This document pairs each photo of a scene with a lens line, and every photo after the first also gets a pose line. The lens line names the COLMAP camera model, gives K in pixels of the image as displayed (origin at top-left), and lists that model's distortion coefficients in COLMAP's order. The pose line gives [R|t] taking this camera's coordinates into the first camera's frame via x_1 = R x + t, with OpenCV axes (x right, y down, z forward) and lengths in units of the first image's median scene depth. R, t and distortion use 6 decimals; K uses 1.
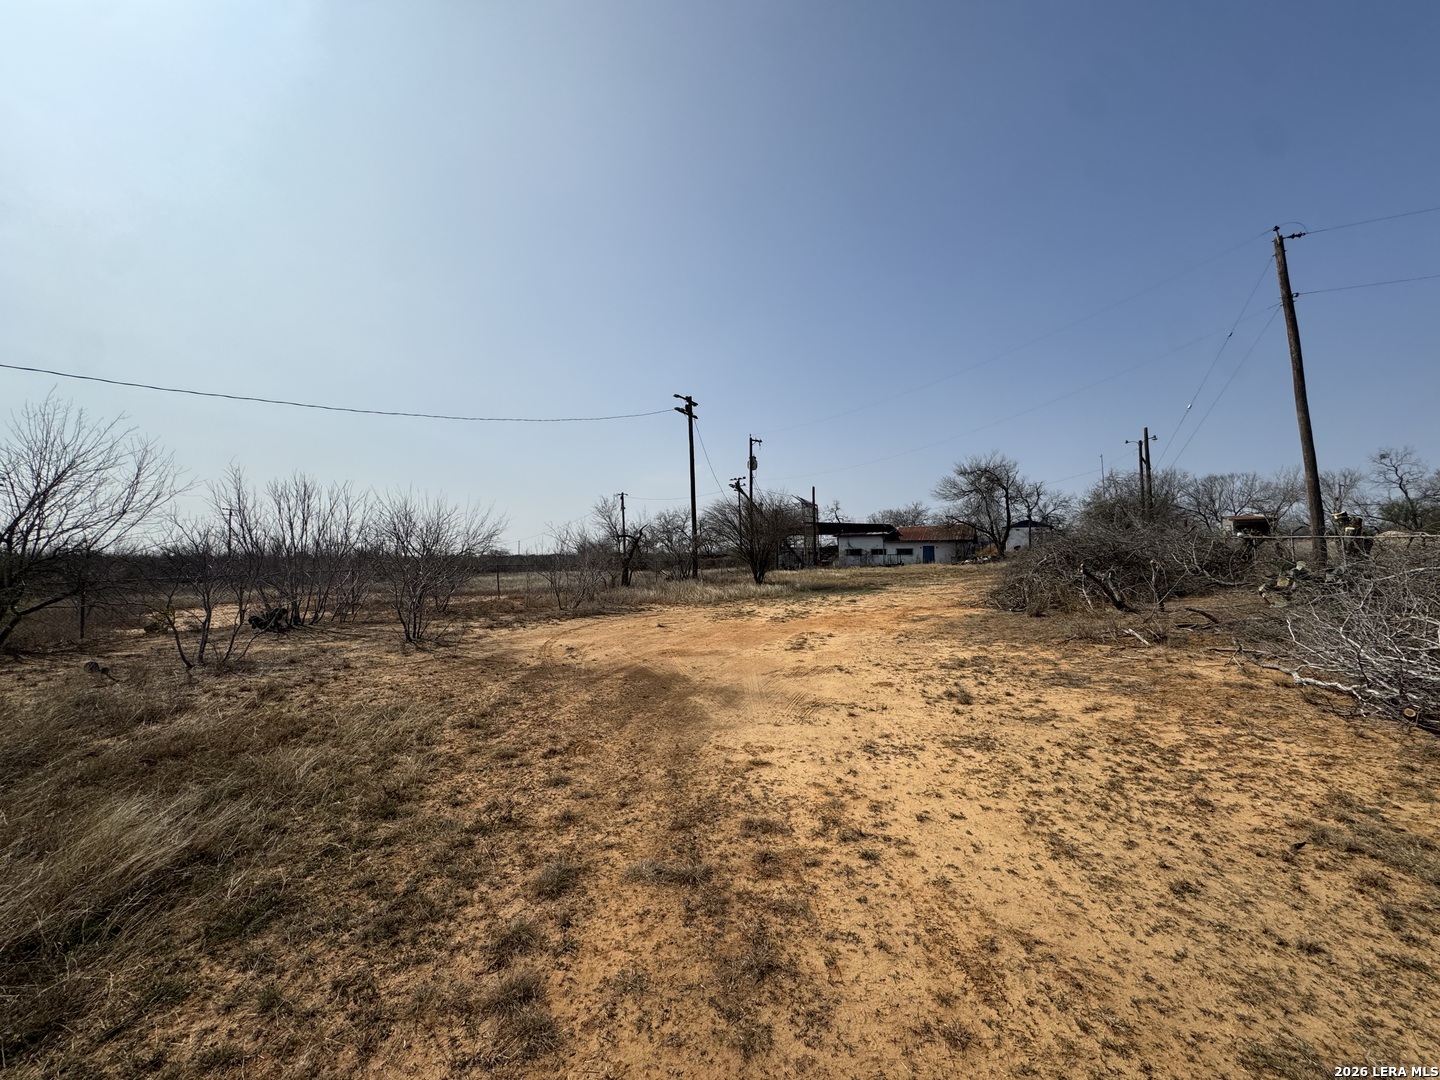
lens RADIAL K [[571.1, 0, 719.5], [0, 571.1, 539.5], [0, 0, 1]] dist [-0.007557, 0.001298]
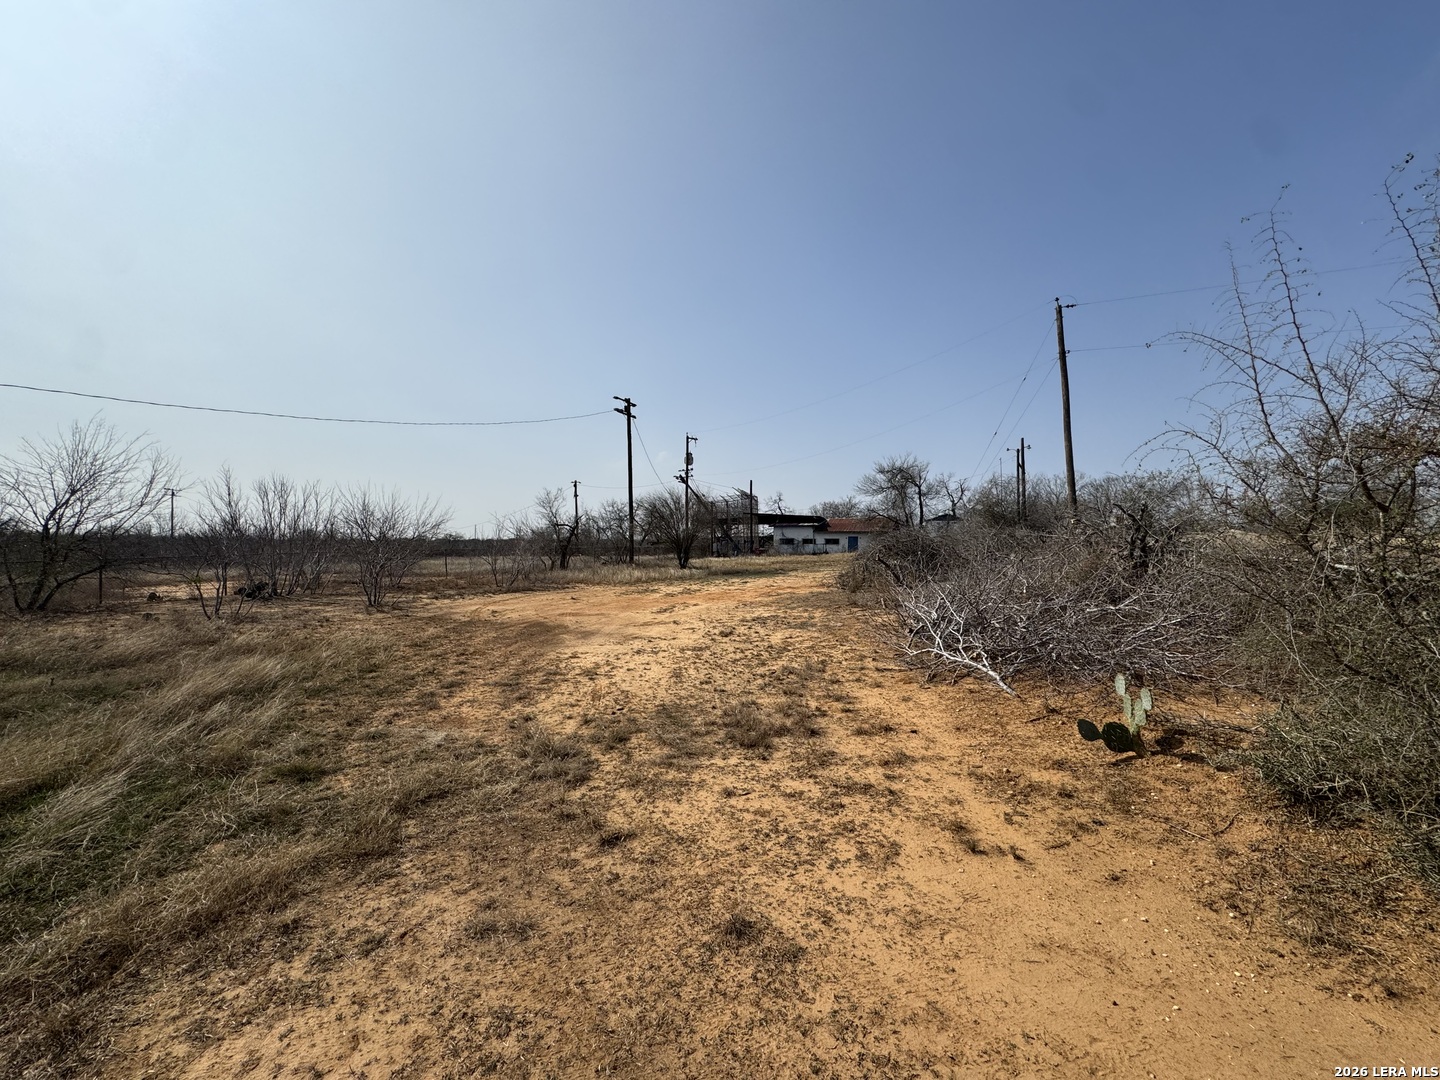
lens RADIAL K [[571.1, 0, 718.7], [0, 571.1, 536.9], [0, 0, 1]] dist [-0.007557, 0.001298]
pose [[0.997779, 0.013192, 0.065297, 0.103177], [-0.014360, 0.999745, 0.017452, -0.010191], [-0.065050, -0.018350, 0.997713, -0.220935]]
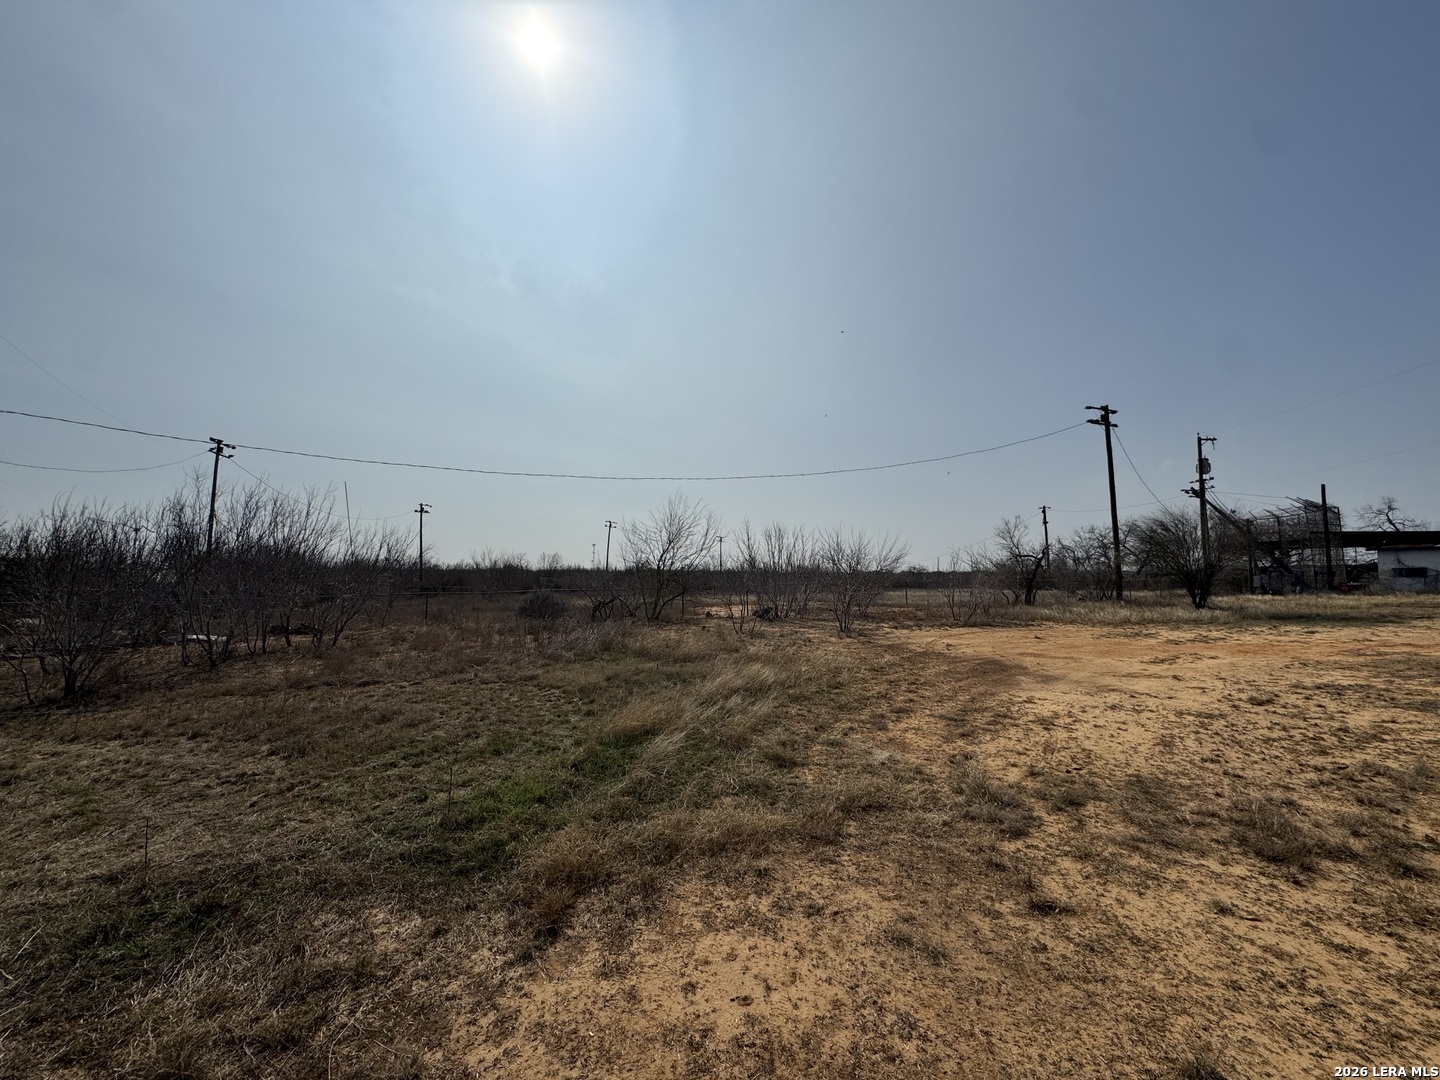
lens RADIAL K [[571.1, 0, 719.6], [0, 571.1, 536.6], [0, 0, 1]] dist [-0.007557, 0.001298]
pose [[0.762113, -0.032128, -0.646646, 0.120413], [0.010129, 0.999237, -0.037709, -0.012343], [0.647364, 0.022189, 0.761858, -0.228631]]
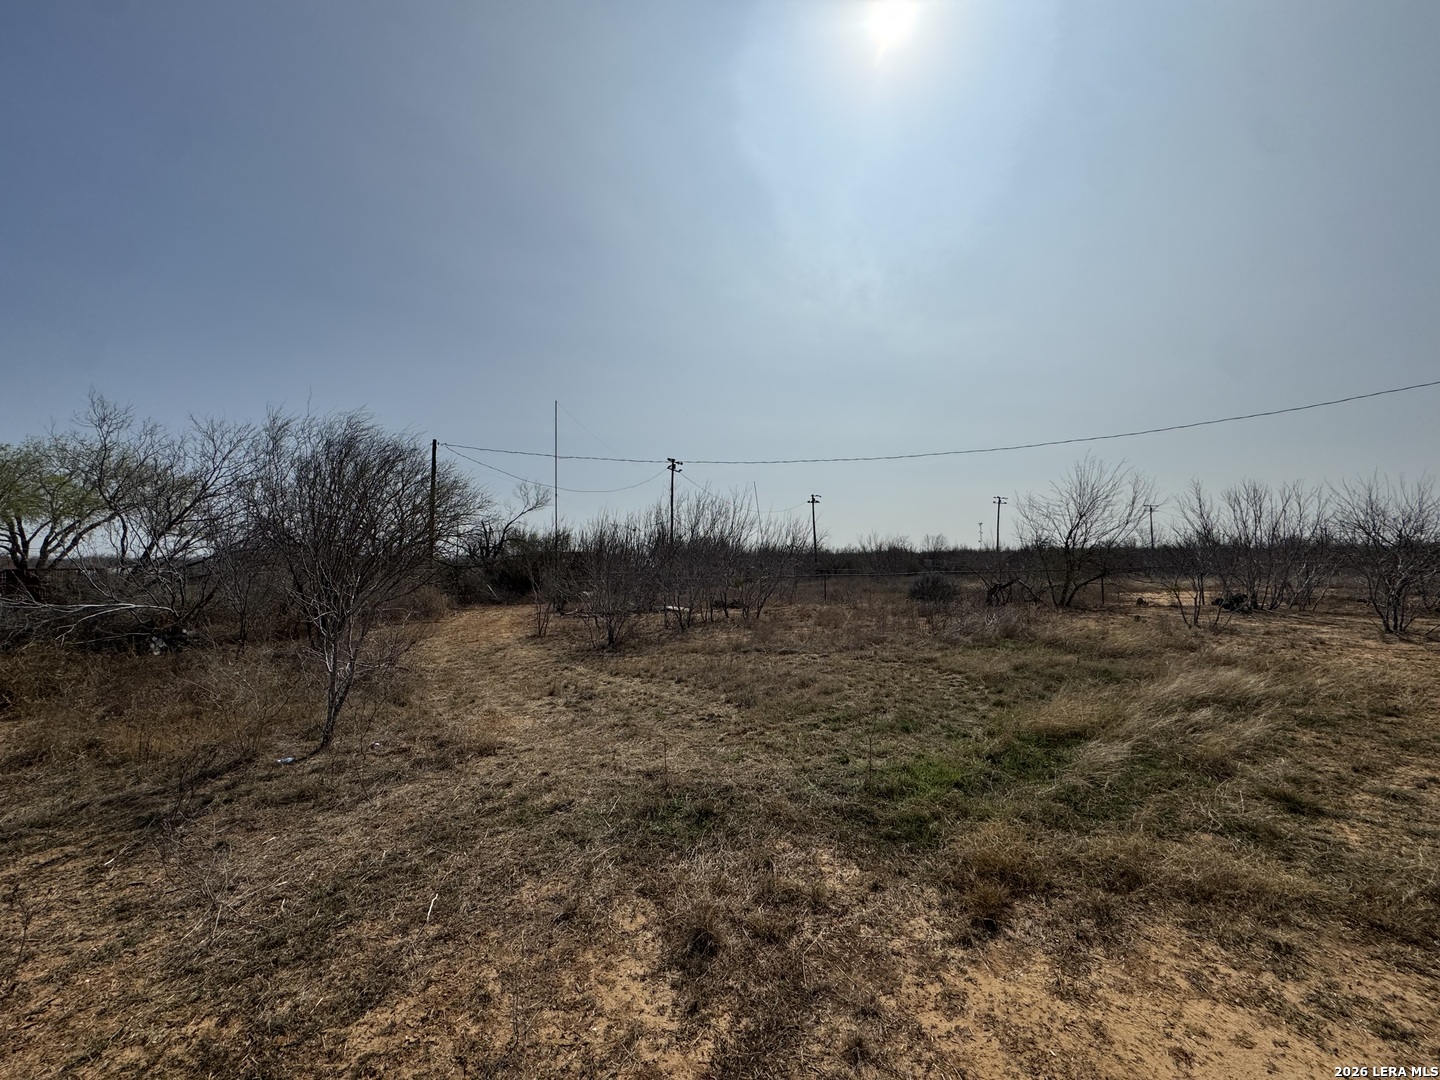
lens RADIAL K [[571.1, 0, 721.1], [0, 571.1, 534.6], [0, 0, 1]] dist [-0.007557, 0.001298]
pose [[0.219194, -0.036560, -0.974996, 0.115852], [0.042753, 0.998698, -0.027838, -0.012447], [0.974744, -0.035583, 0.220471, -0.235776]]
